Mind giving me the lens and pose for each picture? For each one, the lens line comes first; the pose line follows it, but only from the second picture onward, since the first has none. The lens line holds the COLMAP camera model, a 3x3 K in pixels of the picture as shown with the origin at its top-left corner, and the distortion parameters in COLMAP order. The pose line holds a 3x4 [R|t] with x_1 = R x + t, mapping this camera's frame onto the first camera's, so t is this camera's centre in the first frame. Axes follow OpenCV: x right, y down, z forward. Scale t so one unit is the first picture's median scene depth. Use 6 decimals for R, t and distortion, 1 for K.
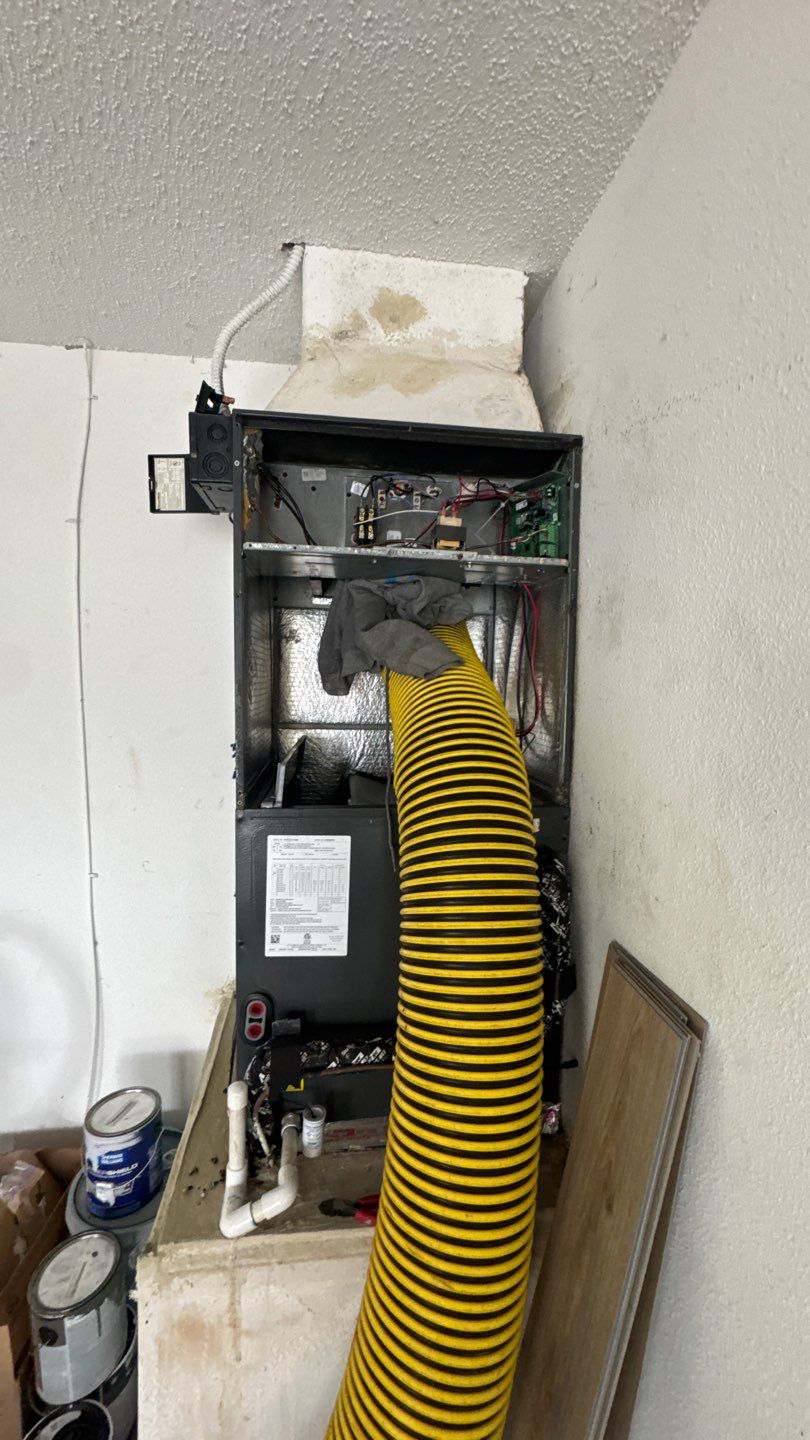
lens RADIAL K [[576.2, 0, 405.1], [0, 576.2, 718.2], [0, 0, 1]] dist [-0.003811, 0.000260]
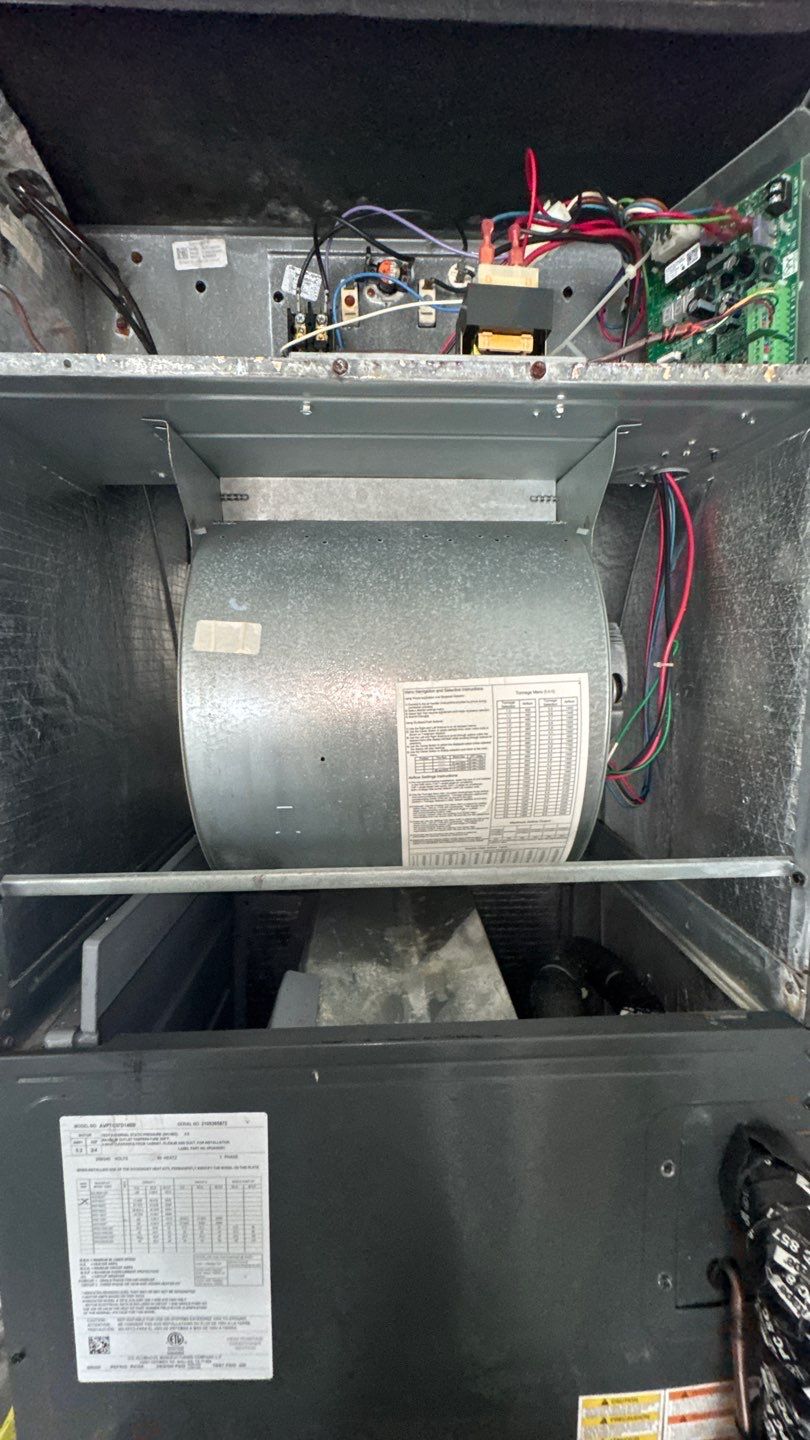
lens RADIAL K [[576.2, 0, 405.1], [0, 576.2, 718.2], [0, 0, 1]] dist [-0.003811, 0.000260]
pose [[0.996585, -0.020638, -0.079947, 0.038327], [0.024773, 0.998387, 0.051076, -0.086287], [0.078764, -0.052882, 0.995490, 0.625018]]
